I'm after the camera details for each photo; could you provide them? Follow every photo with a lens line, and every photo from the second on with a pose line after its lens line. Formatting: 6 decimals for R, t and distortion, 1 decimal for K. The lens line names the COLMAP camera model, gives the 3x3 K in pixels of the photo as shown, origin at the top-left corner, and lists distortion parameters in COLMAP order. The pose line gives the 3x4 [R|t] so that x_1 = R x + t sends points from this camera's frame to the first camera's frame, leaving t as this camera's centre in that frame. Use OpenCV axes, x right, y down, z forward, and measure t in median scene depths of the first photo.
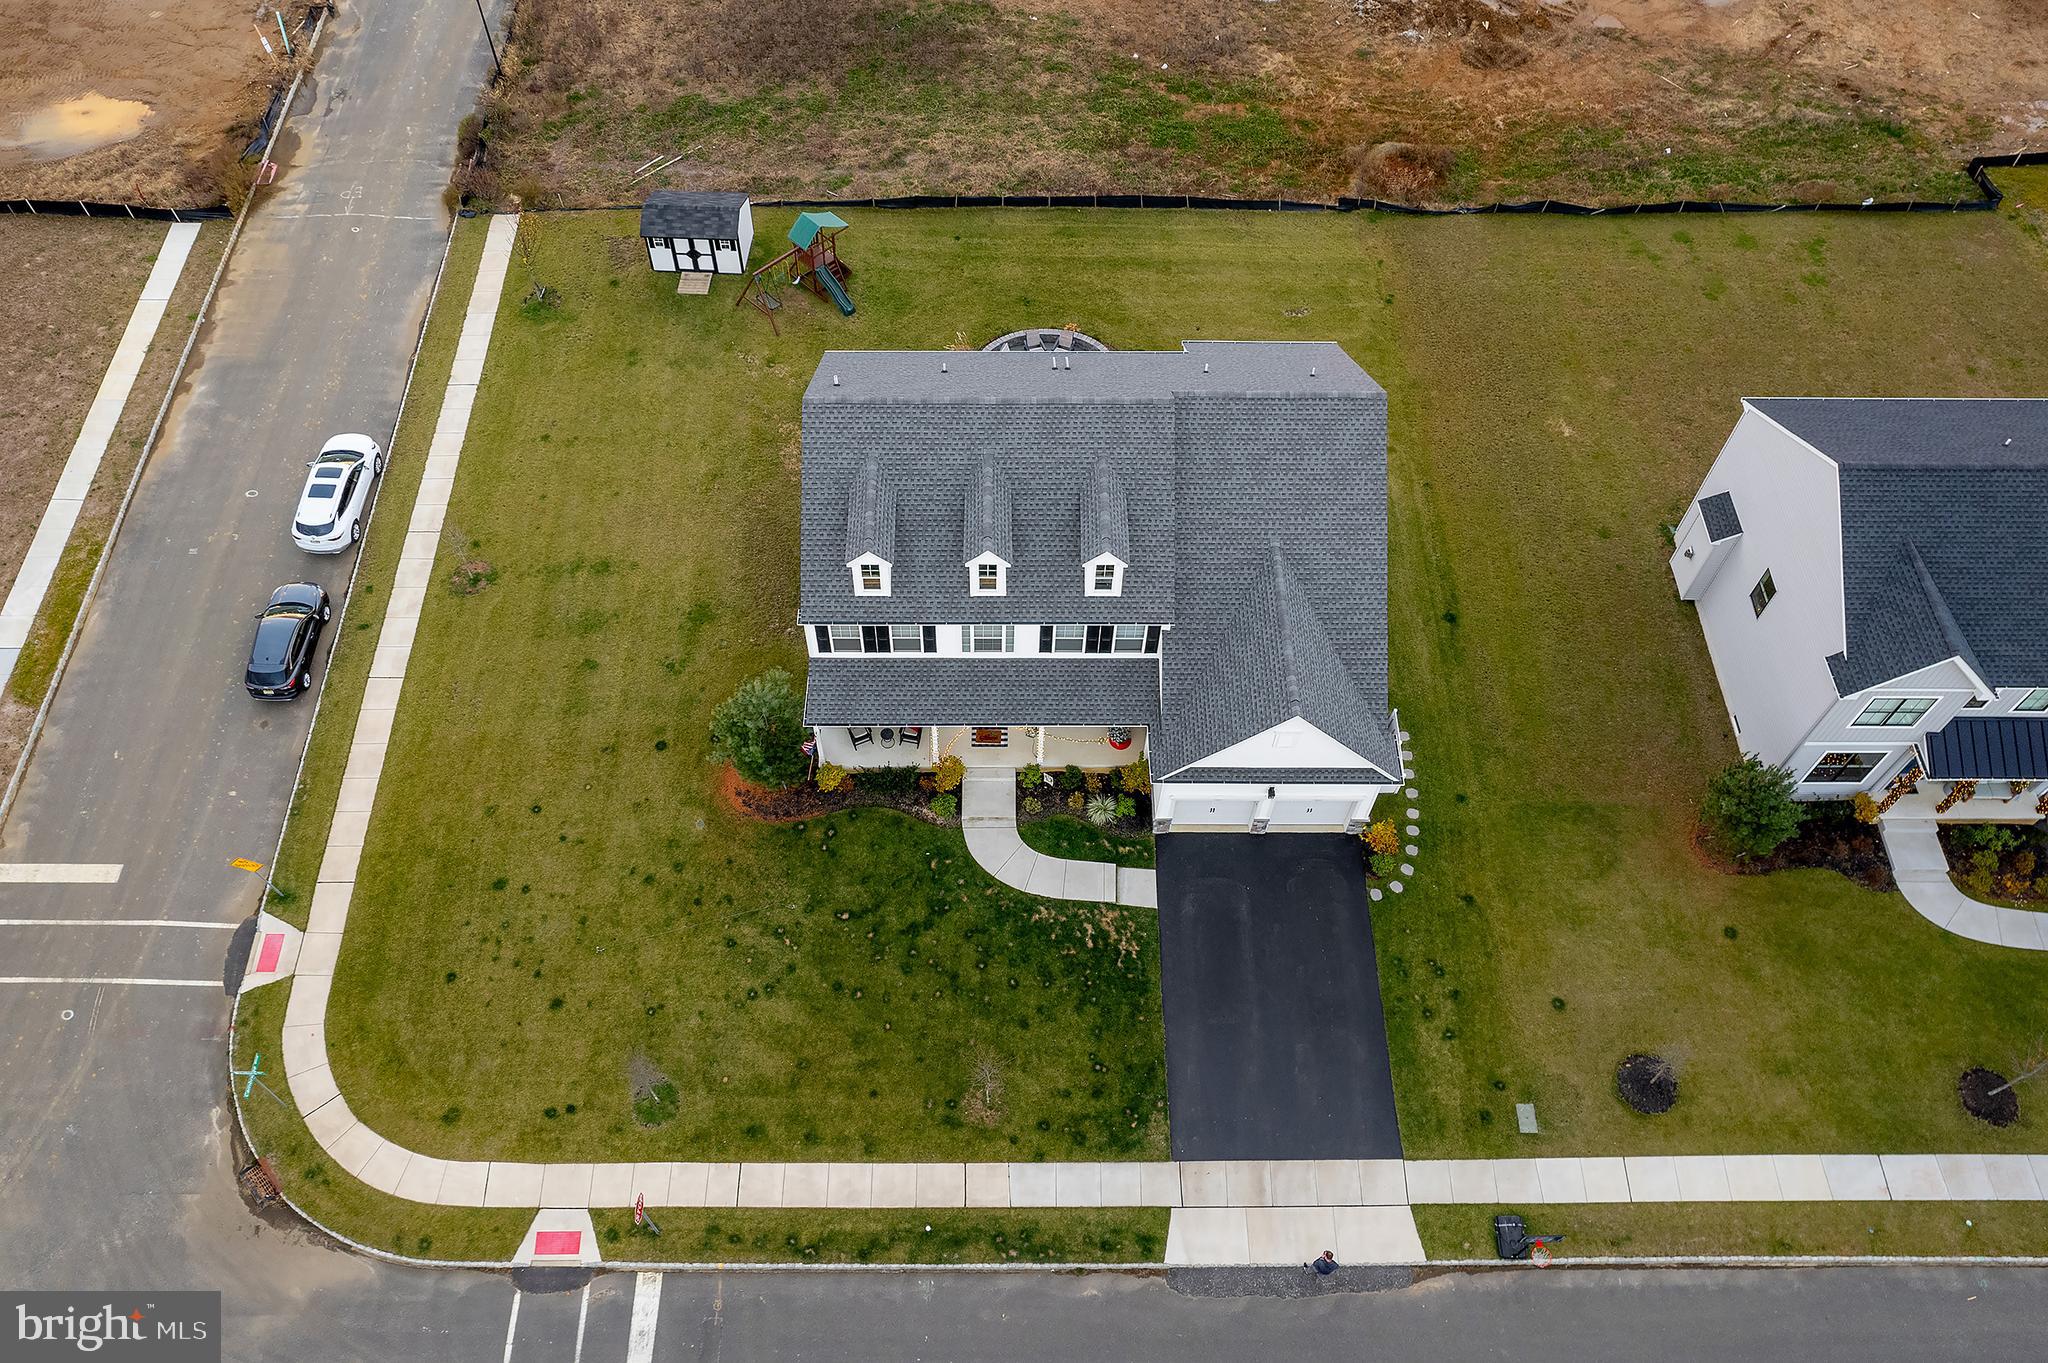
lens RADIAL K [[1621.3, 0, 957.9], [0, 1621.3, 602.4], [0, 0, 1]] dist [-0.057074, 0.062252]
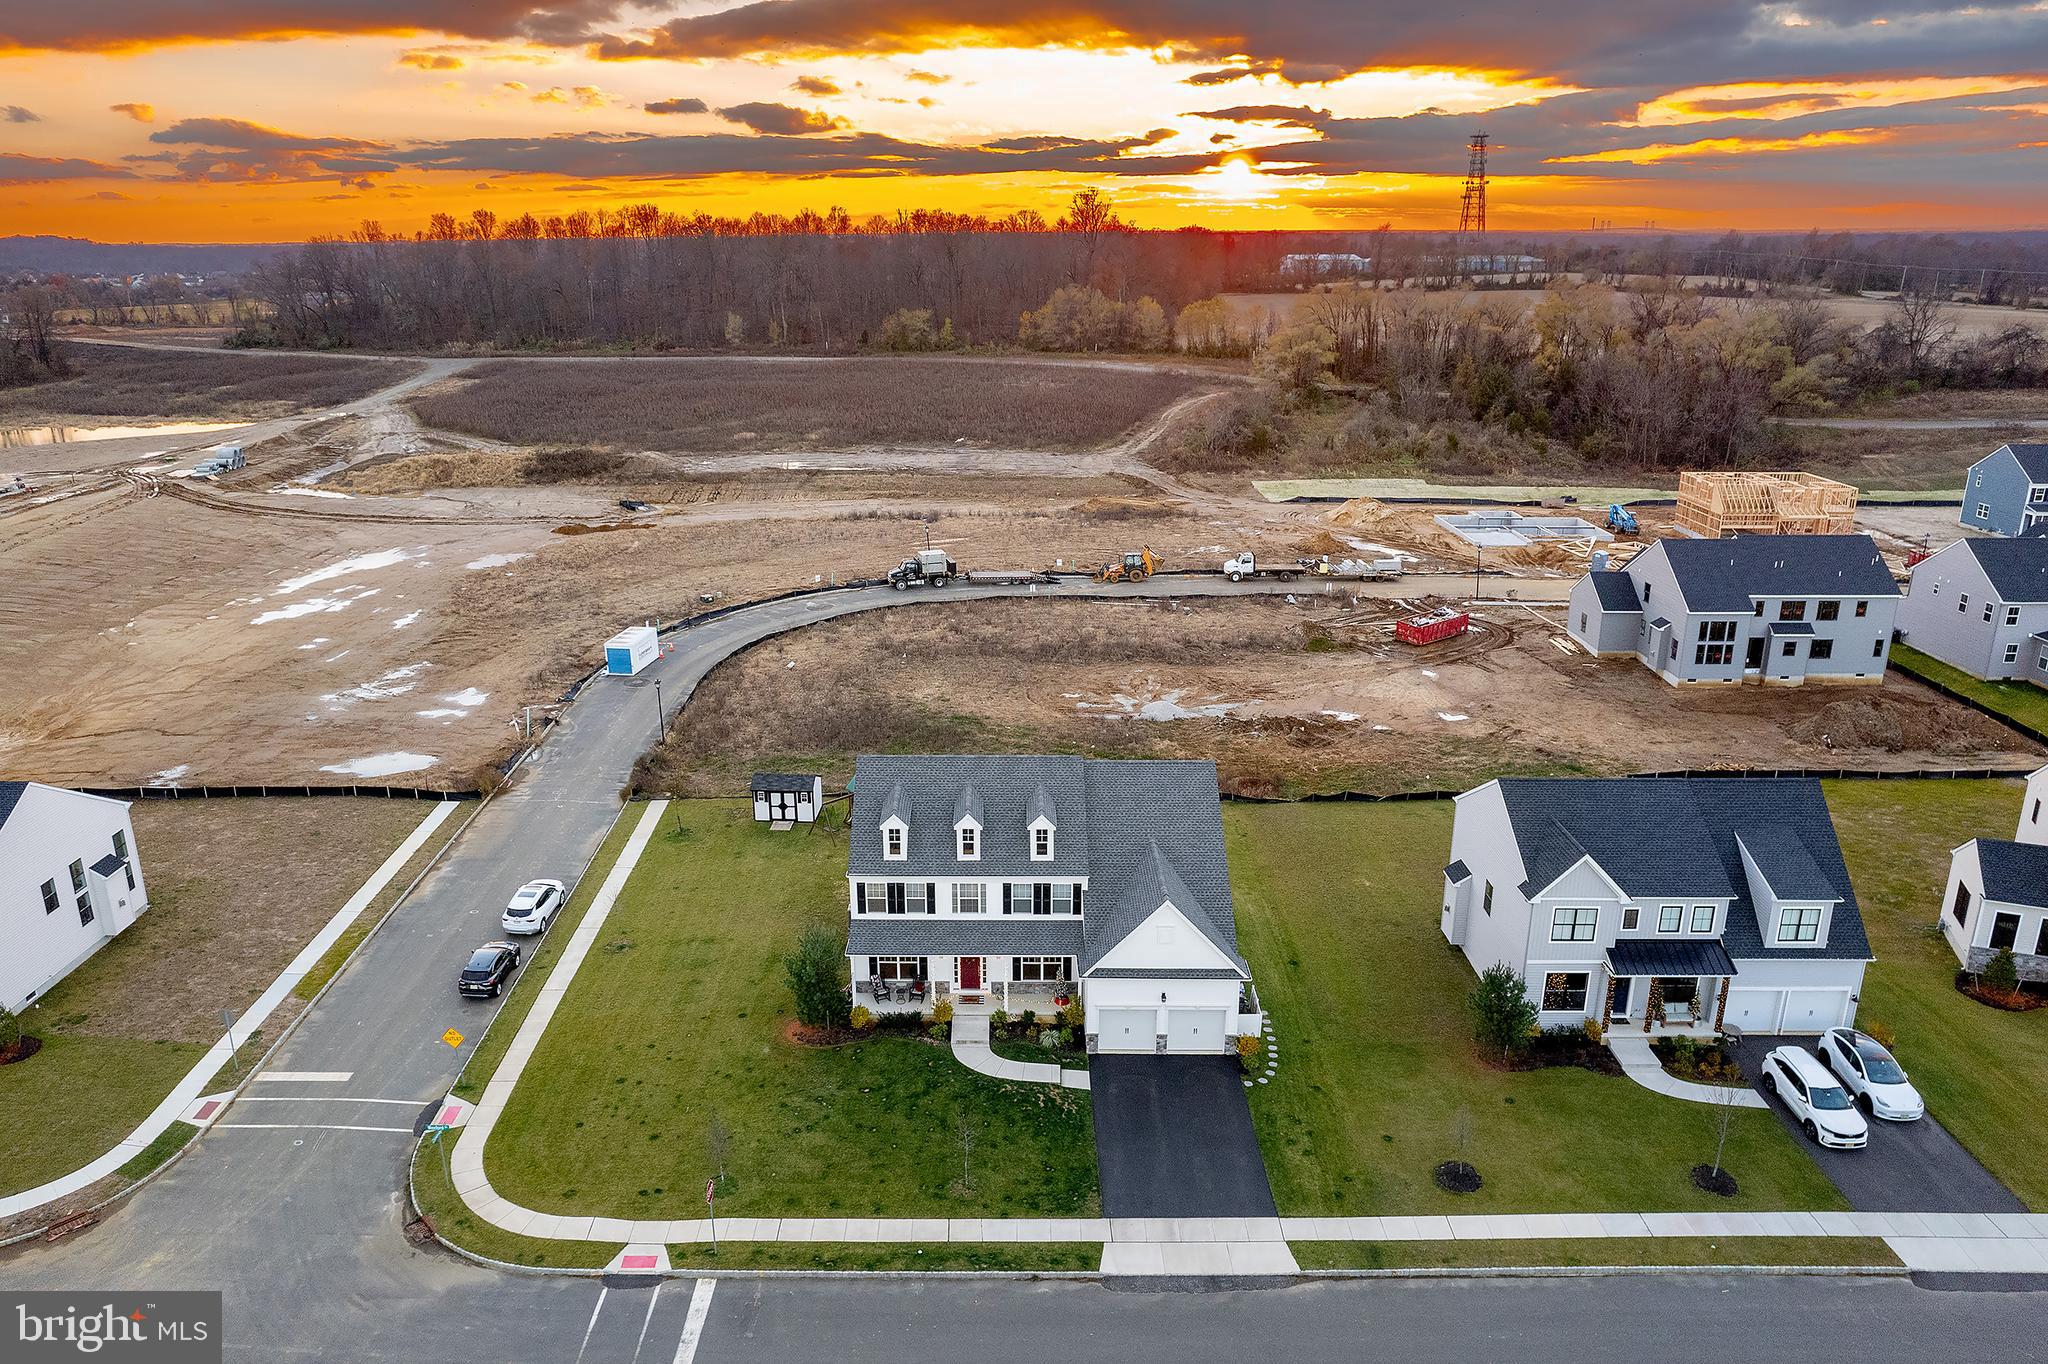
lens RADIAL K [[1425.3, 0, 923.1], [0, 1425.3, 560.3], [0, 0, 1]] dist [-0.042457, 0.031141]
pose [[0.999372, 0.002414, -0.035352, 0.021488], [-0.024924, 0.757052, -0.652879, 0.650327], [0.025187, 0.653350, 0.756637, -0.226783]]
